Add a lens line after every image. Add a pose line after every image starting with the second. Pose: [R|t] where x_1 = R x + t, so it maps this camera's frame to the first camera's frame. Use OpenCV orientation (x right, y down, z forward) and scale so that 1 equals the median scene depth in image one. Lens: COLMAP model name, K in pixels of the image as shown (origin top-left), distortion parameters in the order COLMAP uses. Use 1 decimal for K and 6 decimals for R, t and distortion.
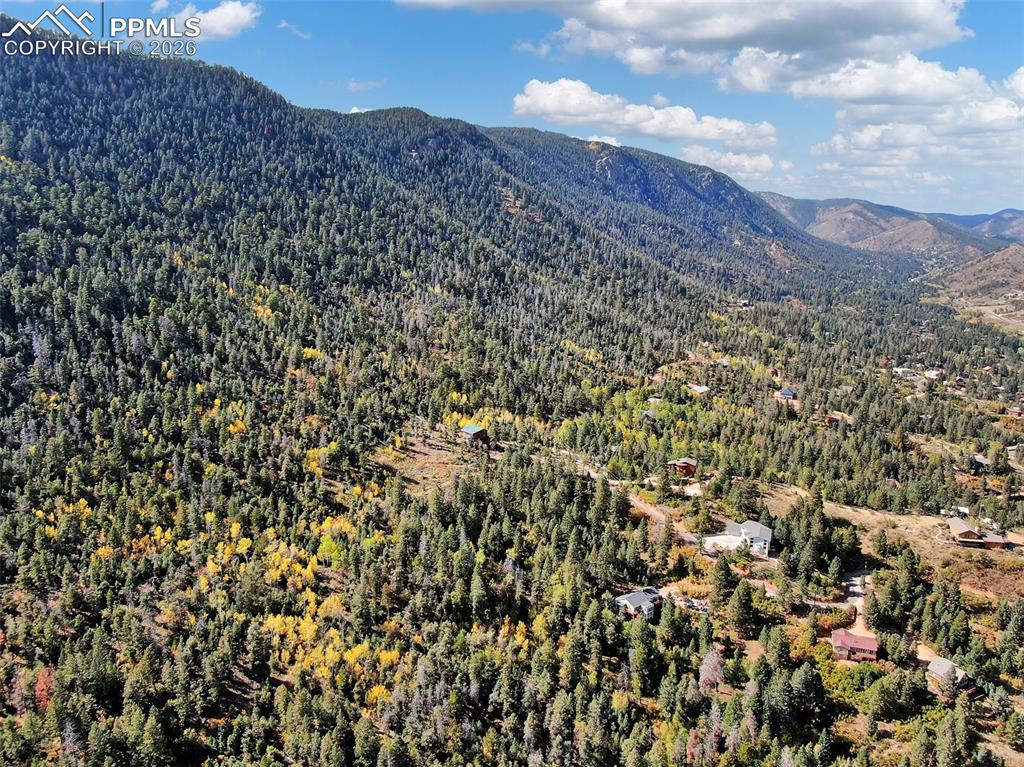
lens RADIAL K [[766.1, 0, 512.0], [0, 766.1, 383.5], [0, 0, 1]] dist [-0.011824, 0.008346]
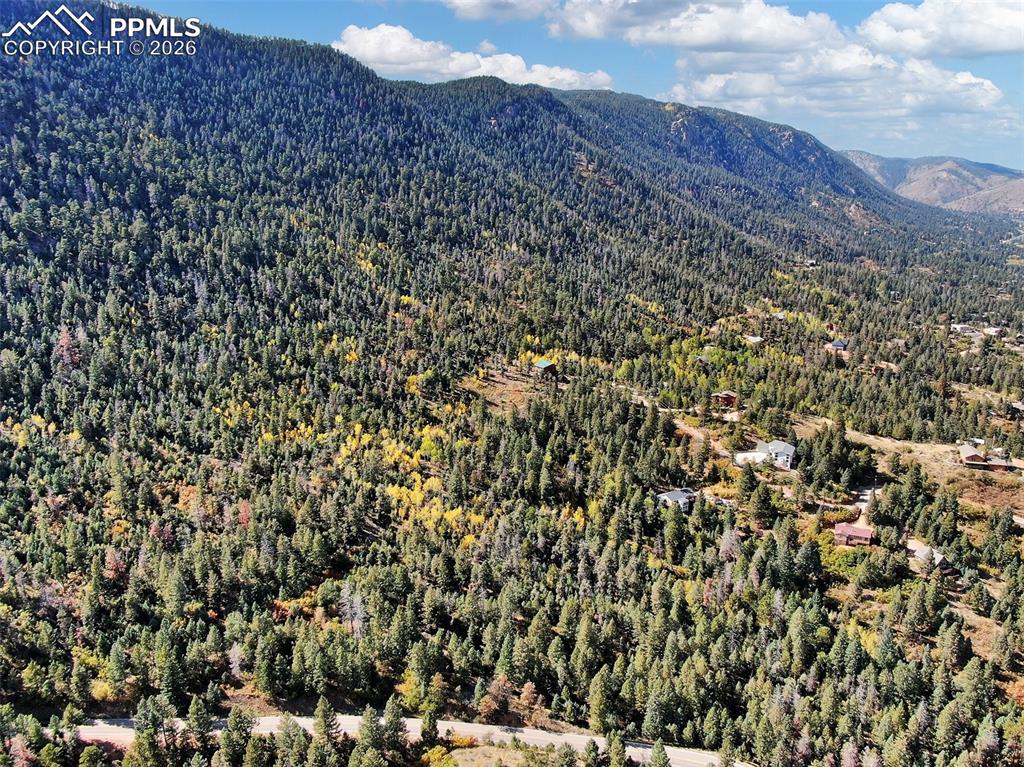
lens RADIAL K [[766.1, 0, 512.0], [0, 766.1, 383.5], [0, 0, 1]] dist [-0.011824, 0.008346]
pose [[0.995302, 0.014743, -0.095690, 0.013838], [-0.010328, 0.998866, 0.046470, 0.036161], [0.096266, -0.045264, 0.994326, -0.181397]]
